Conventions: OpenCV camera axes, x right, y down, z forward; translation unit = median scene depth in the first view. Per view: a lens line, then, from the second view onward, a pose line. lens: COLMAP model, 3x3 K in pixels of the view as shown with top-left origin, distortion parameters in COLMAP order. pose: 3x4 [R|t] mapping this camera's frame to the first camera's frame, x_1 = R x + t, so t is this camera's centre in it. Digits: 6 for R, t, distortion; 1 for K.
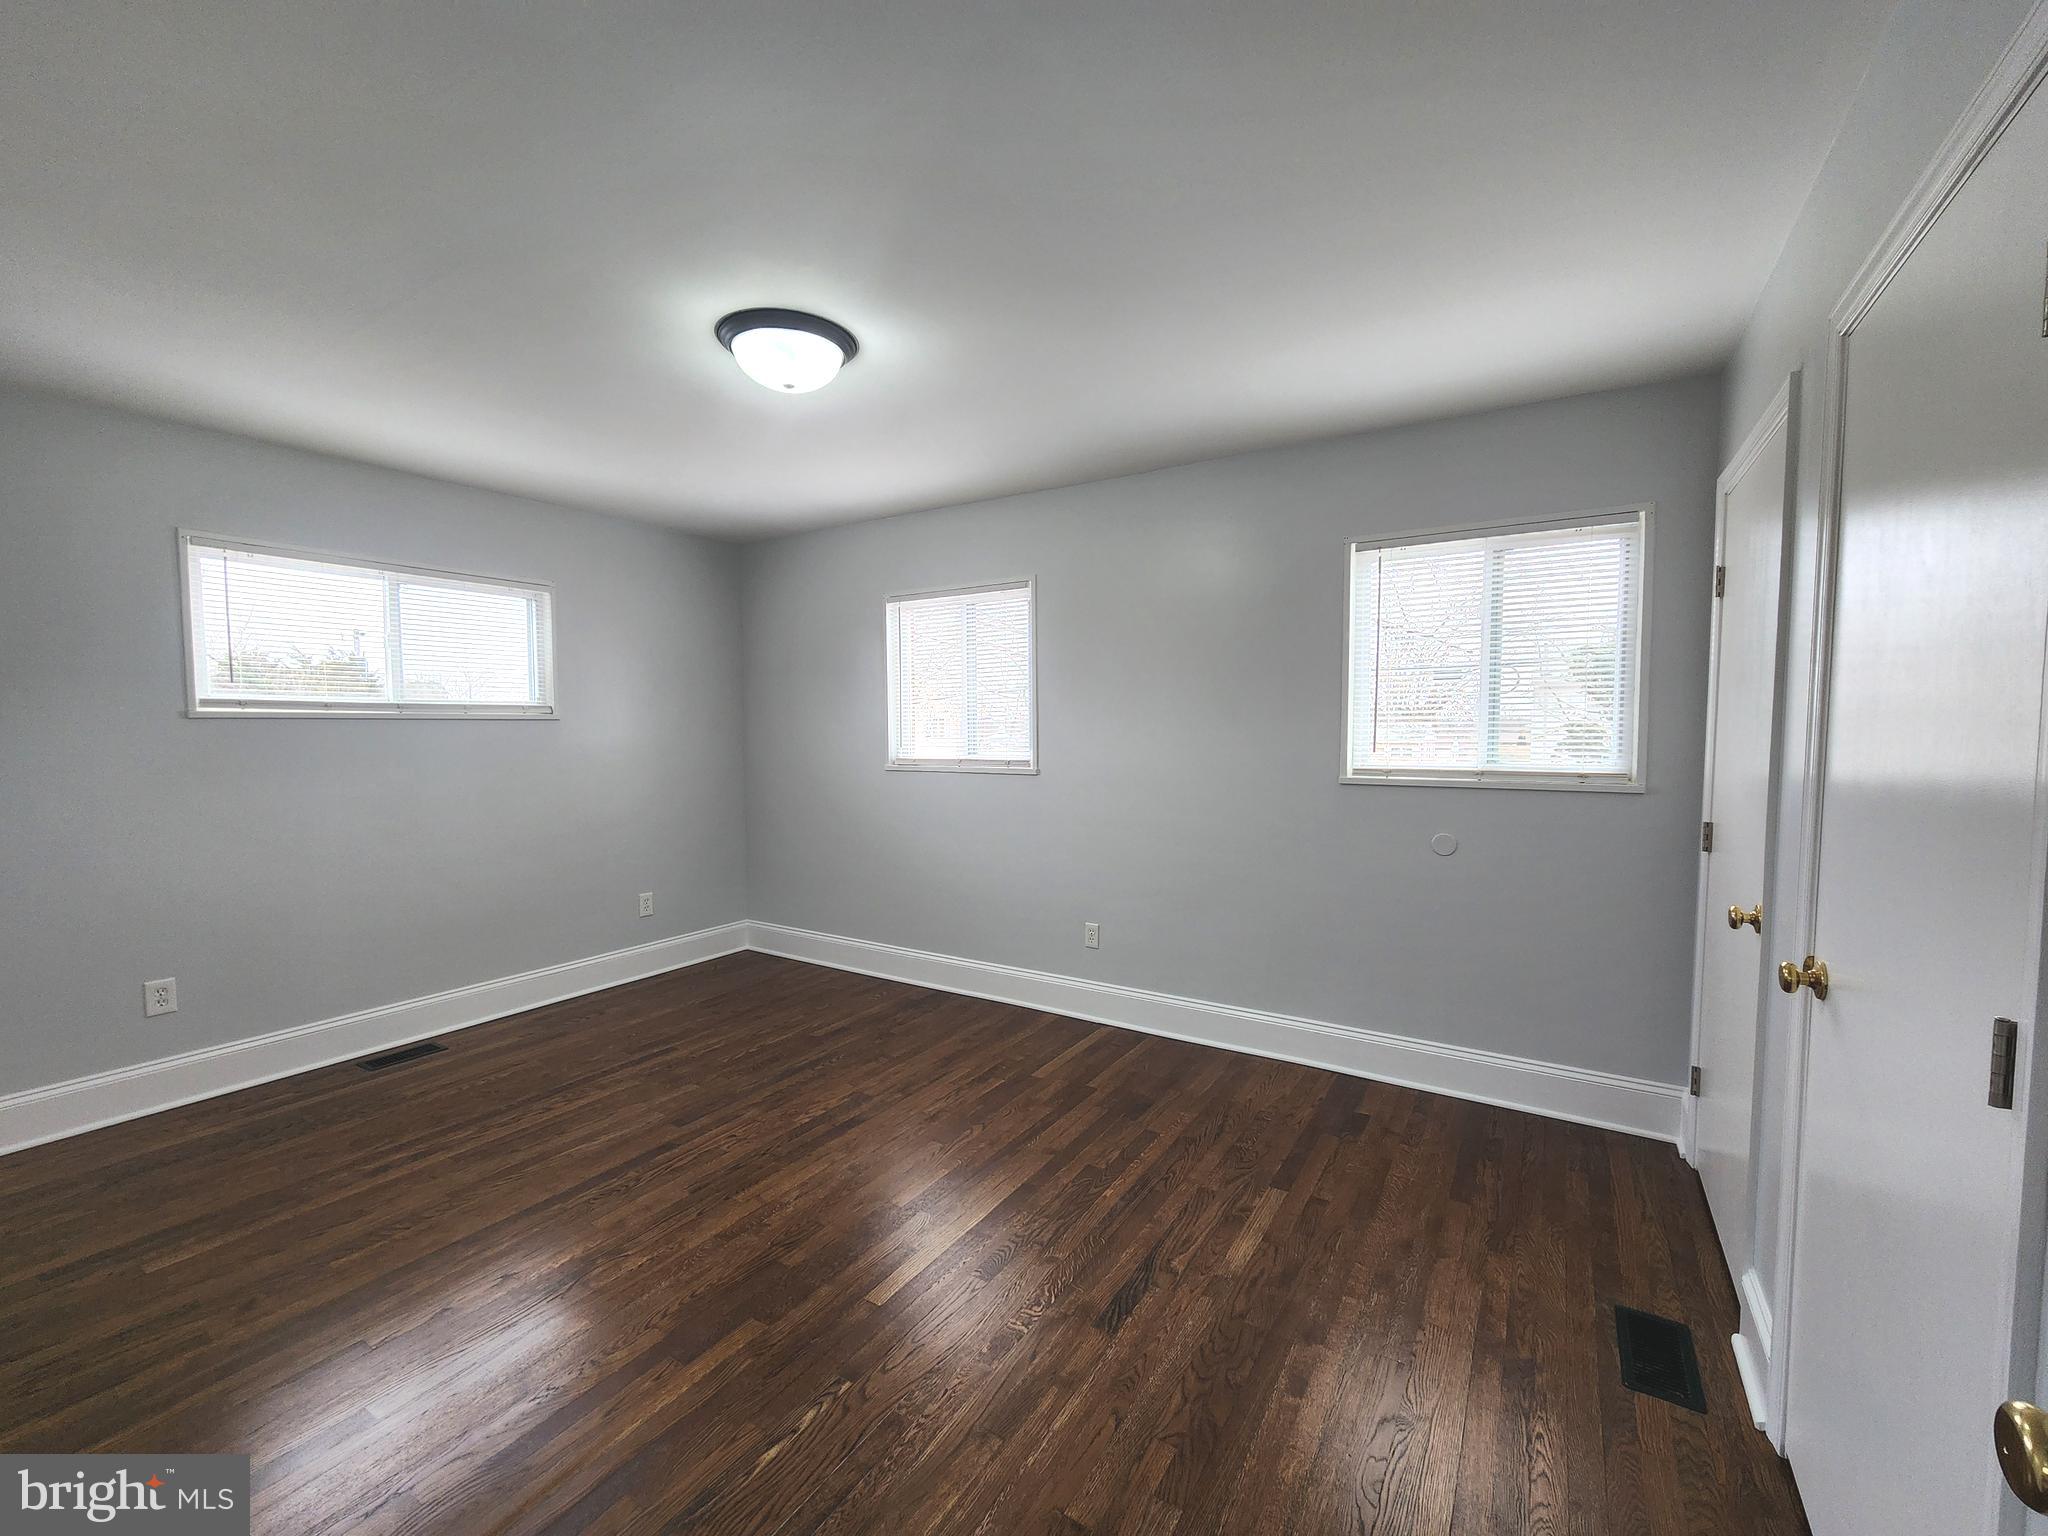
lens RADIAL K [[840.3, 0, 1022.7], [0, 840.3, 772.3], [0, 0, 1]] dist [-0.011314, 0.002945]
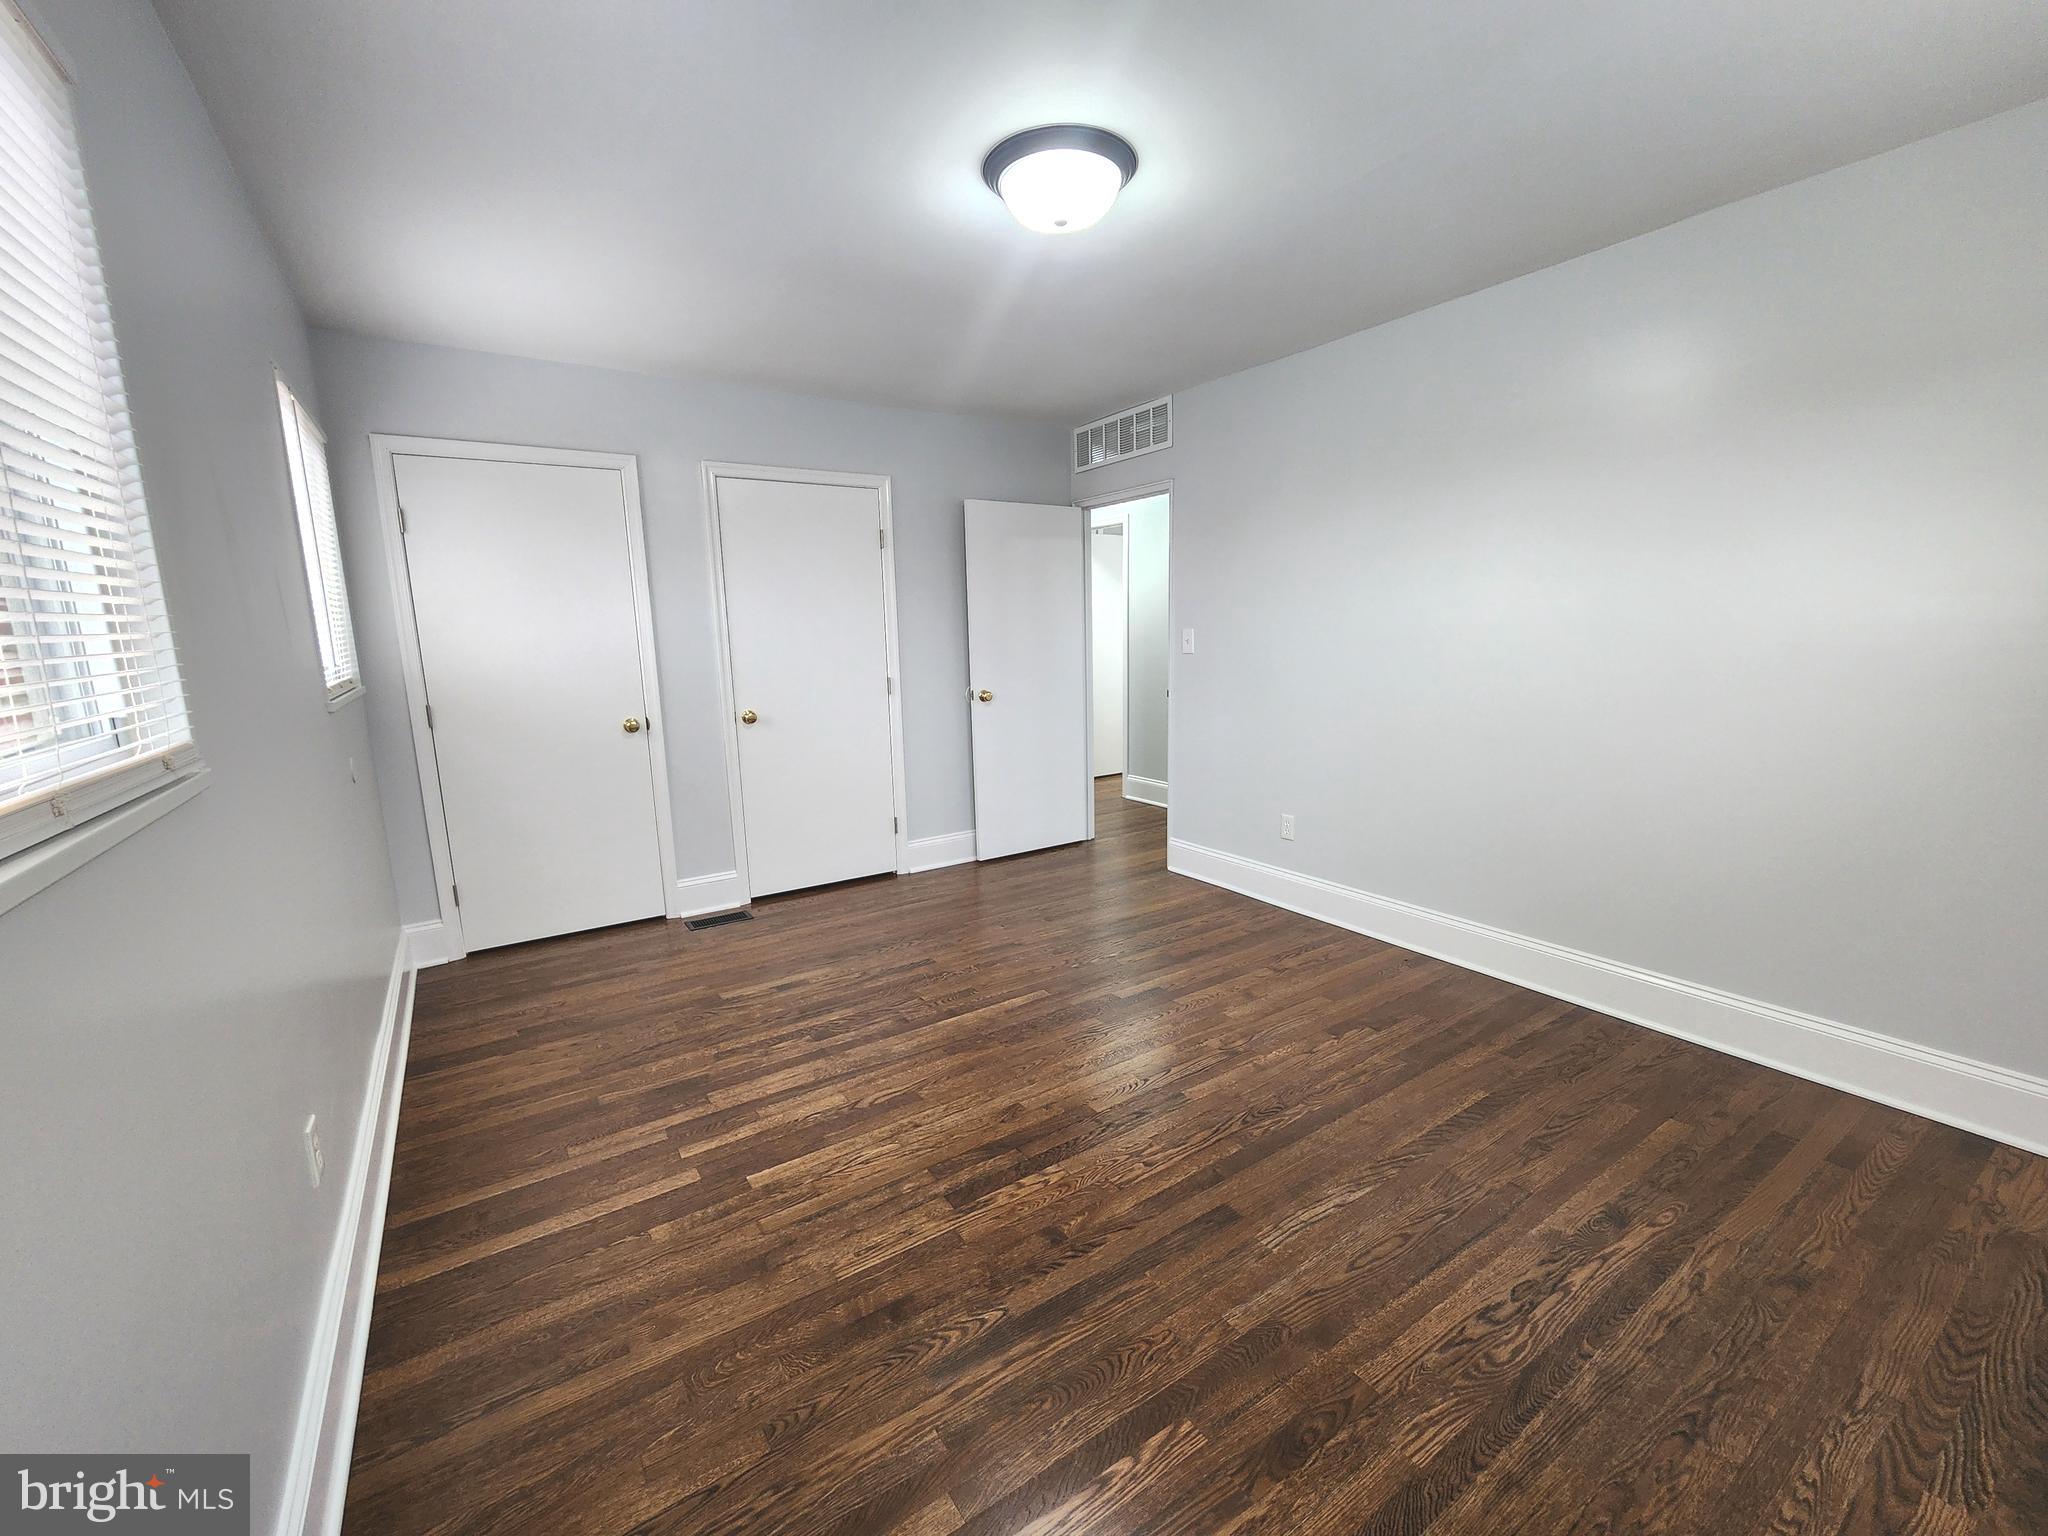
lens RADIAL K [[840.3, 0, 1027.0], [0, 840.3, 769.9], [0, 0, 1]] dist [-0.011314, 0.002945]
pose [[-0.911142, -0.048630, 0.409213, -0.548910], [0.049523, 0.972895, 0.225882, -0.083655], [-0.409106, 0.226076, -0.884037, 1.662239]]
